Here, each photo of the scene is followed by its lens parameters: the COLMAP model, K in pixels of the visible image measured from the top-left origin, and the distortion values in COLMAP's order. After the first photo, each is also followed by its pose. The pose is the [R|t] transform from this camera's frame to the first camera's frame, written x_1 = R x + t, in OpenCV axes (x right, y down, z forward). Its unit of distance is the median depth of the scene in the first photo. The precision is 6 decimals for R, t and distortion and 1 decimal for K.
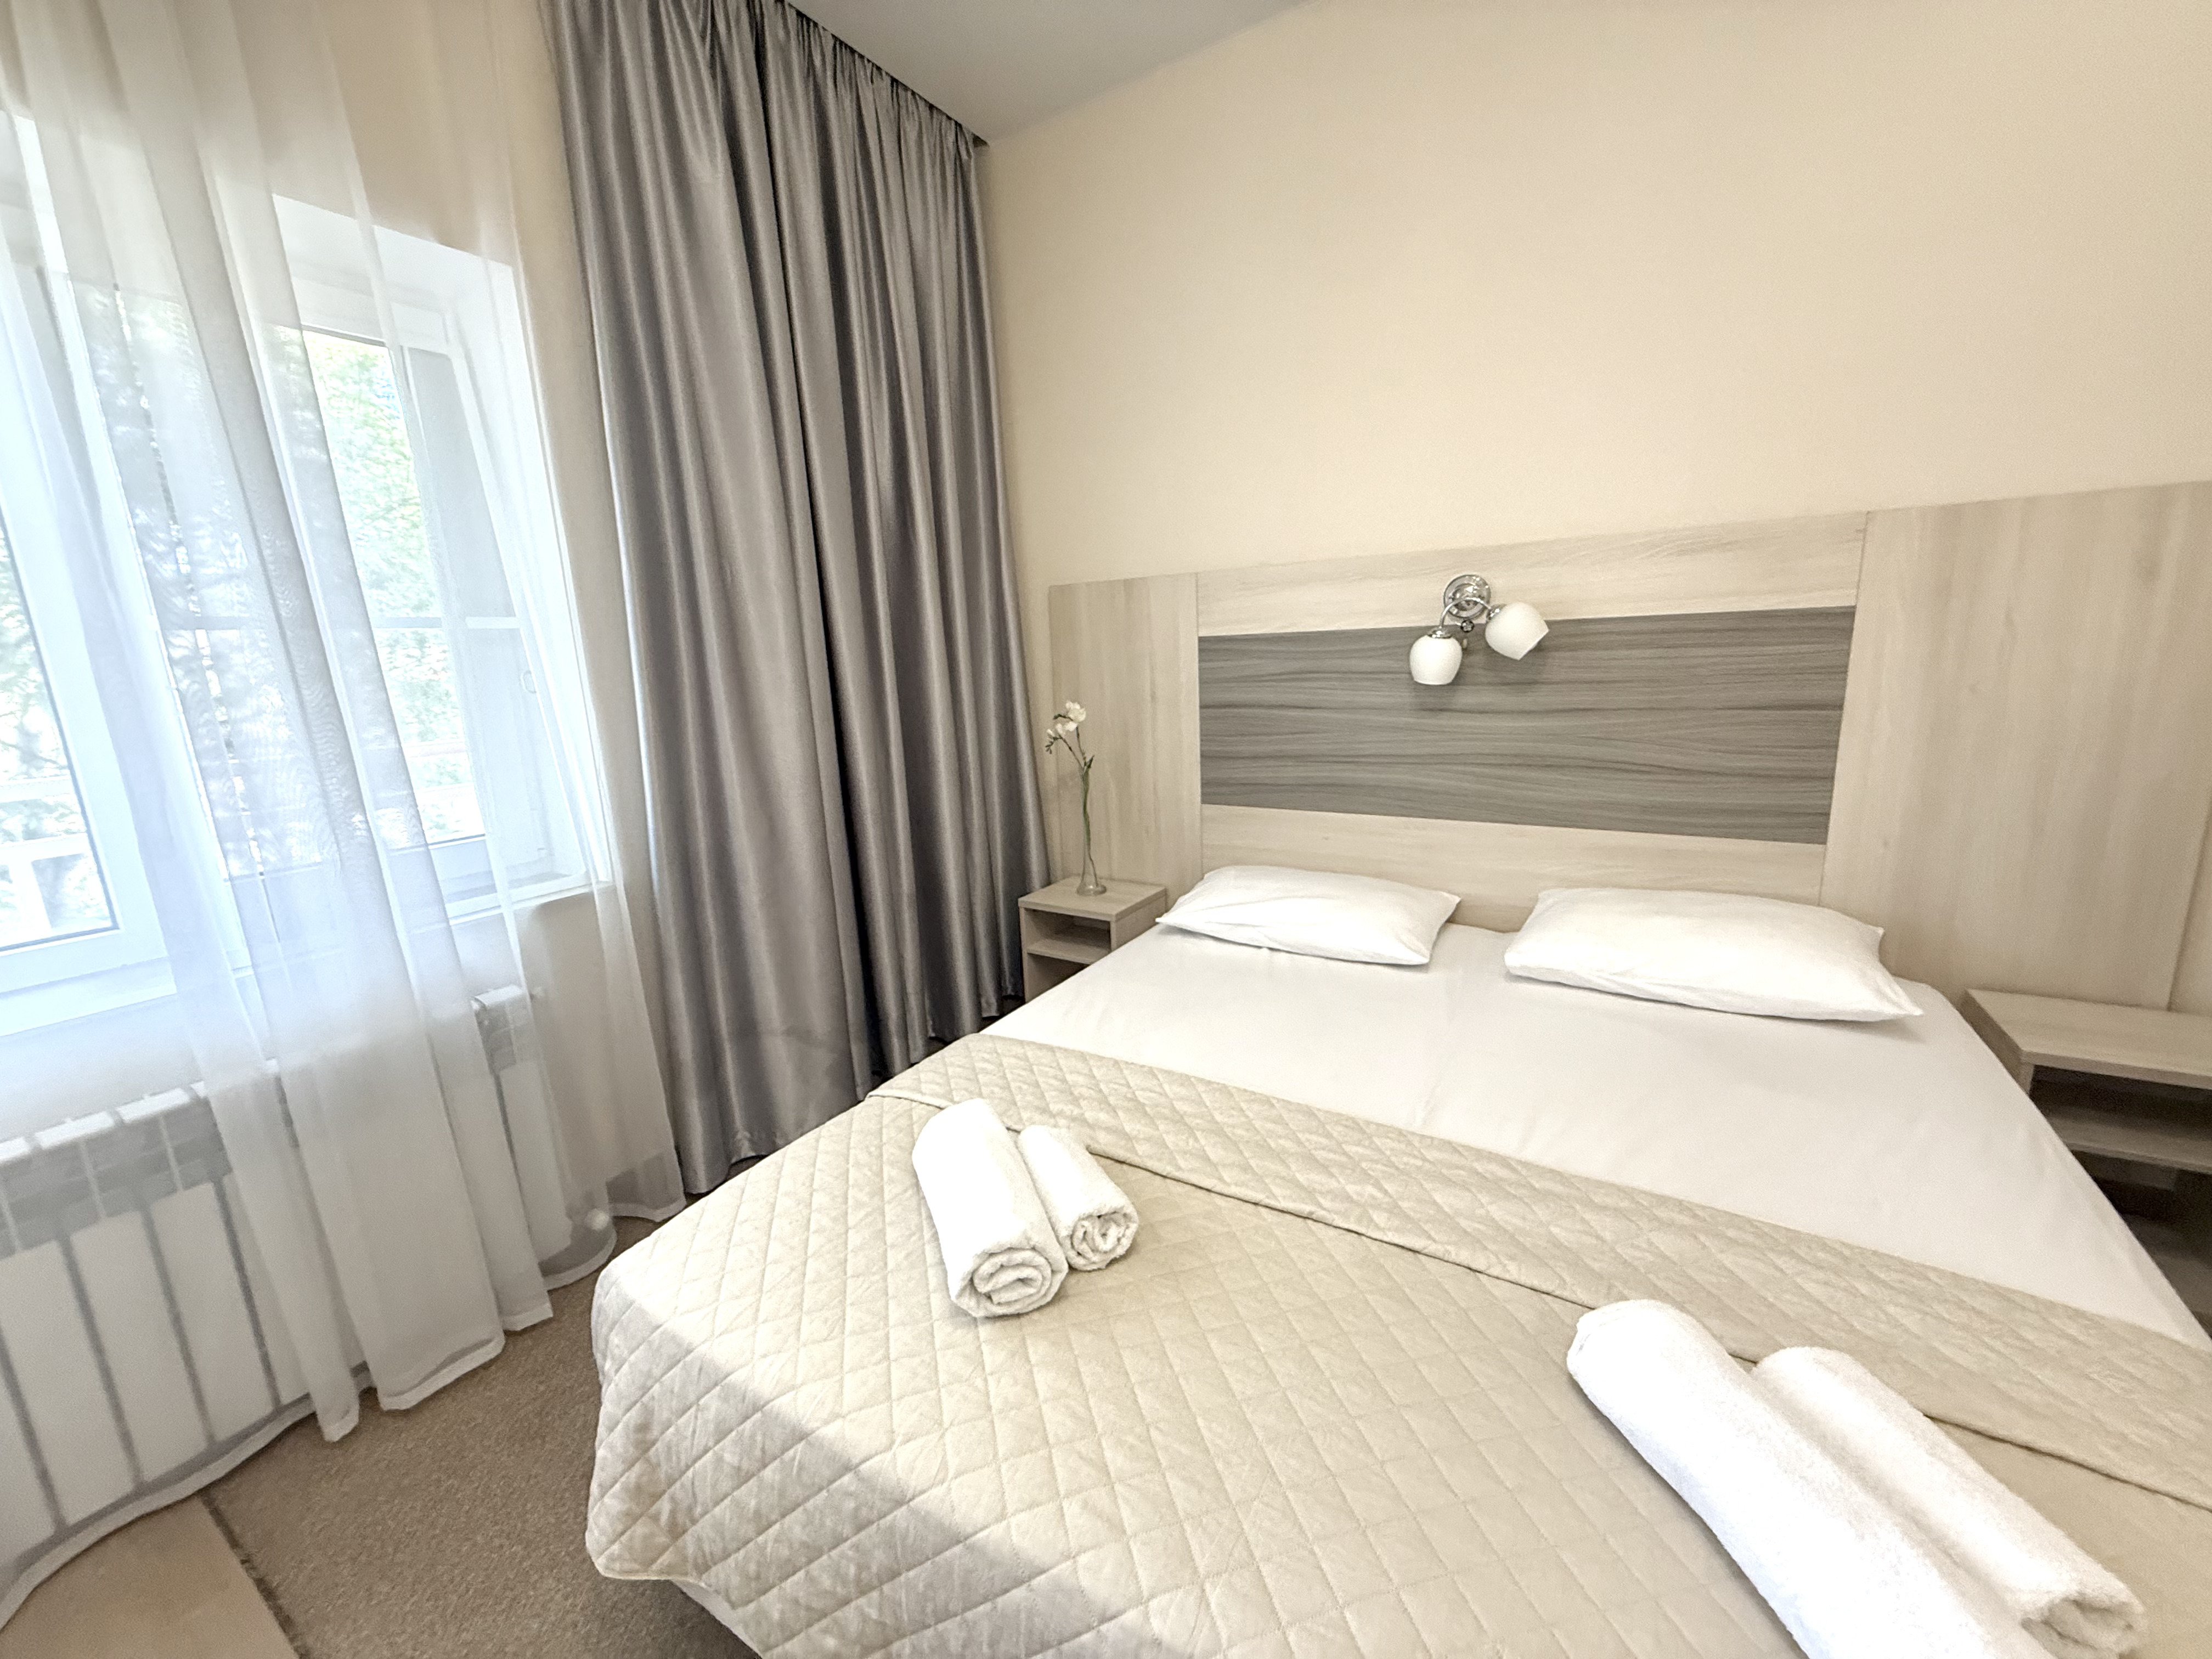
lens RADIAL K [[882.6, 0, 1100.8], [0, 882.6, 834.3], [0, 0, 1]] dist [-0.007481, 0.002727]
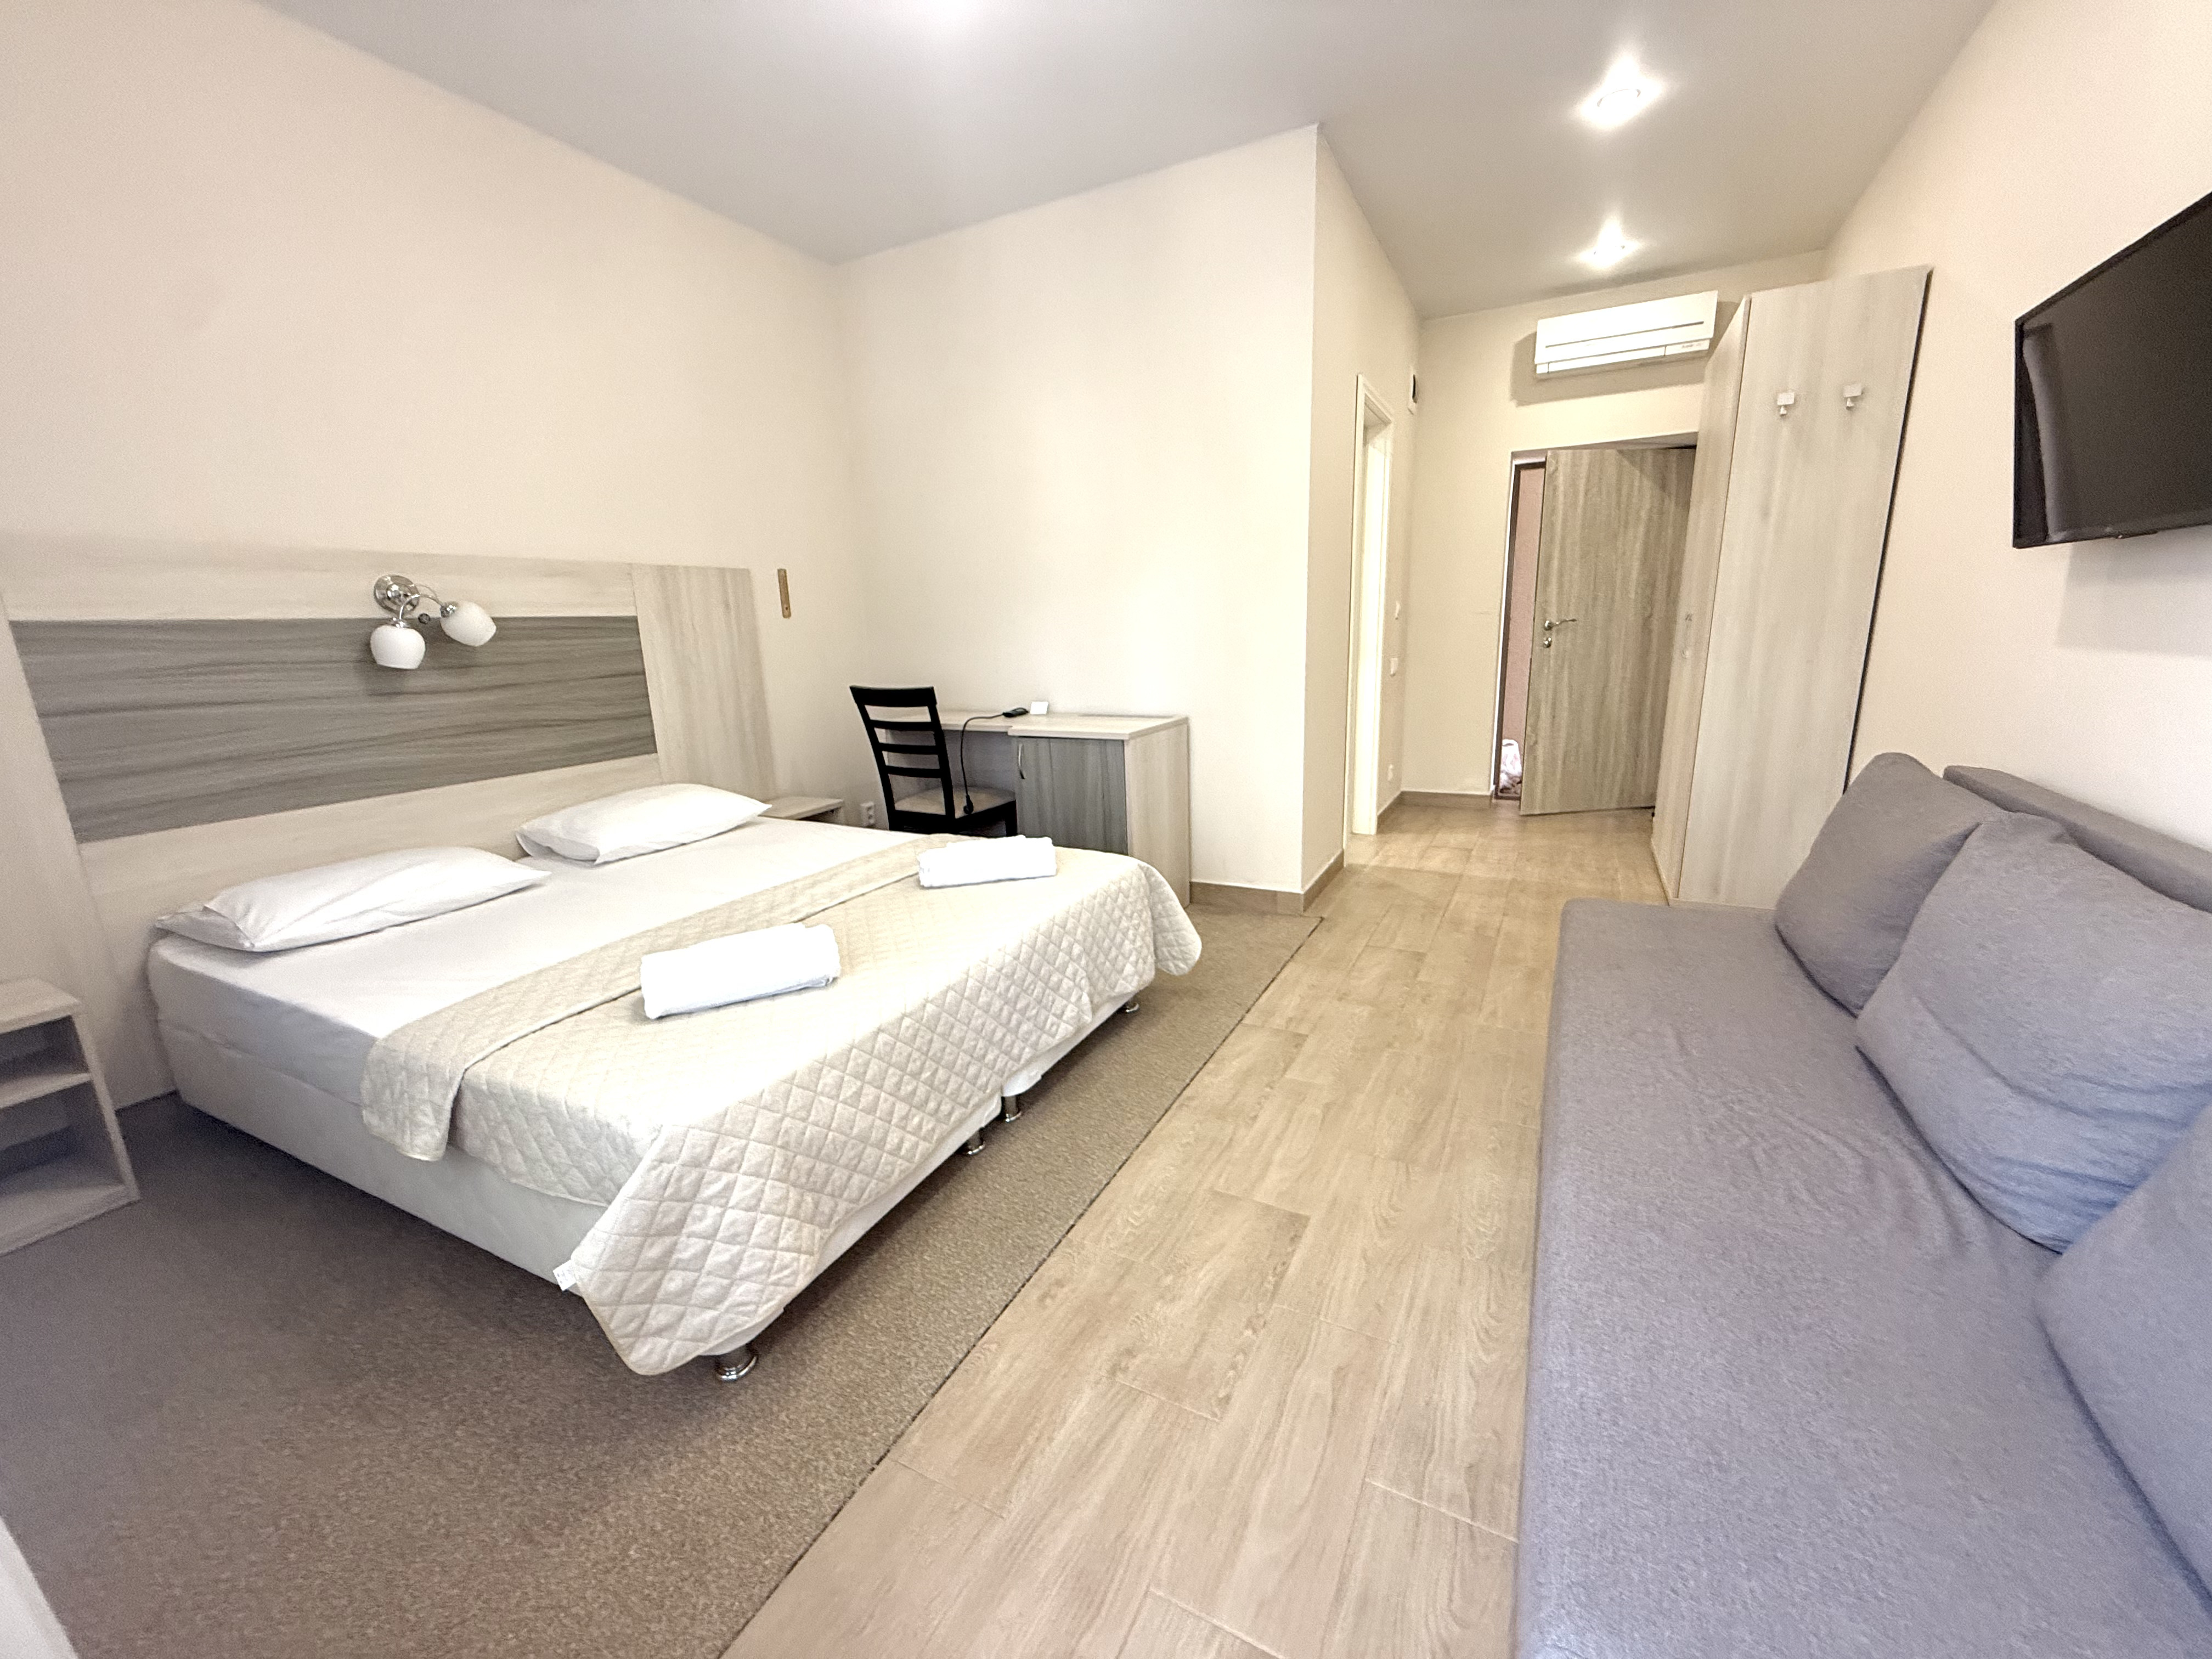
lens RADIAL K [[882.6, 0, 1112.8], [0, 882.6, 824.3], [0, 0, 1]] dist [-0.007481, 0.002727]
pose [[-0.093331, -0.177736, 0.979642, -0.881571], [0.239407, 0.951062, 0.195359, 0.019008], [-0.966423, 0.252766, -0.046212, 0.220320]]
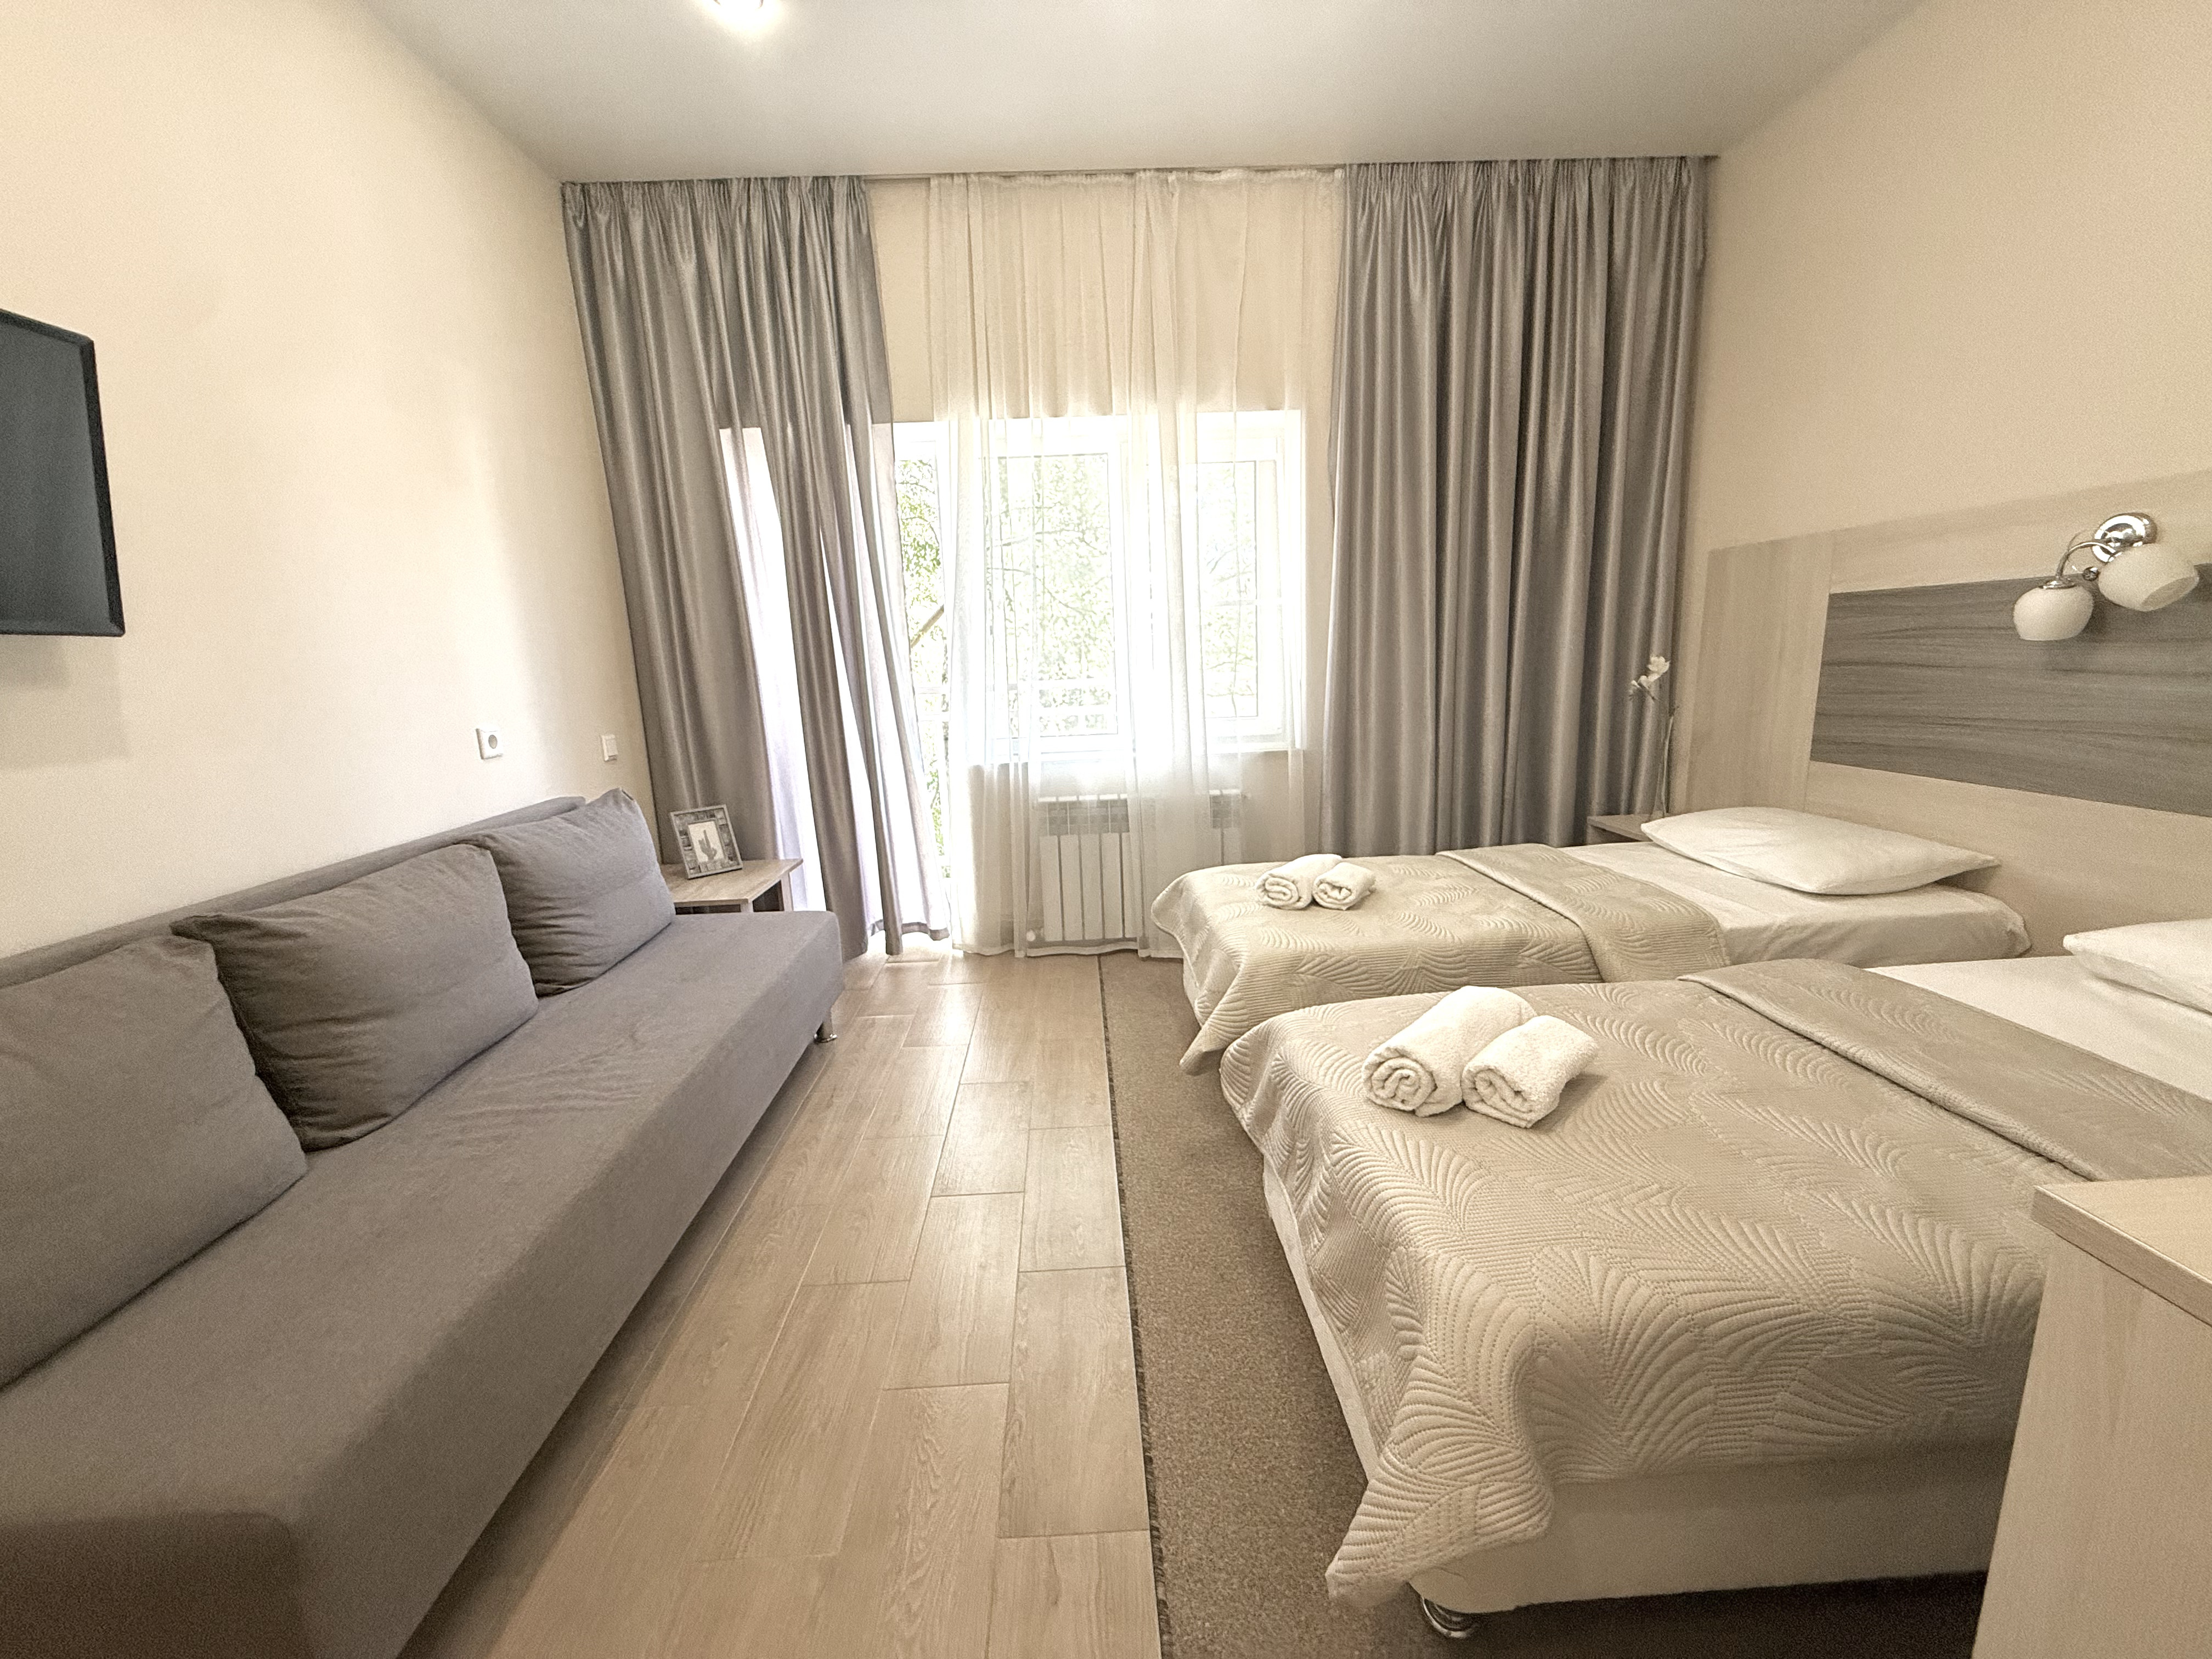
lens RADIAL K [[882.6, 0, 1101.0], [0, 882.6, 835.0], [0, 0, 1]] dist [-0.007481, 0.002727]
pose [[0.568294, 0.185249, -0.801701, 0.604024], [-0.157103, 0.980831, 0.115276, 0.077685], [0.807688, 0.060438, 0.586504, -0.315891]]
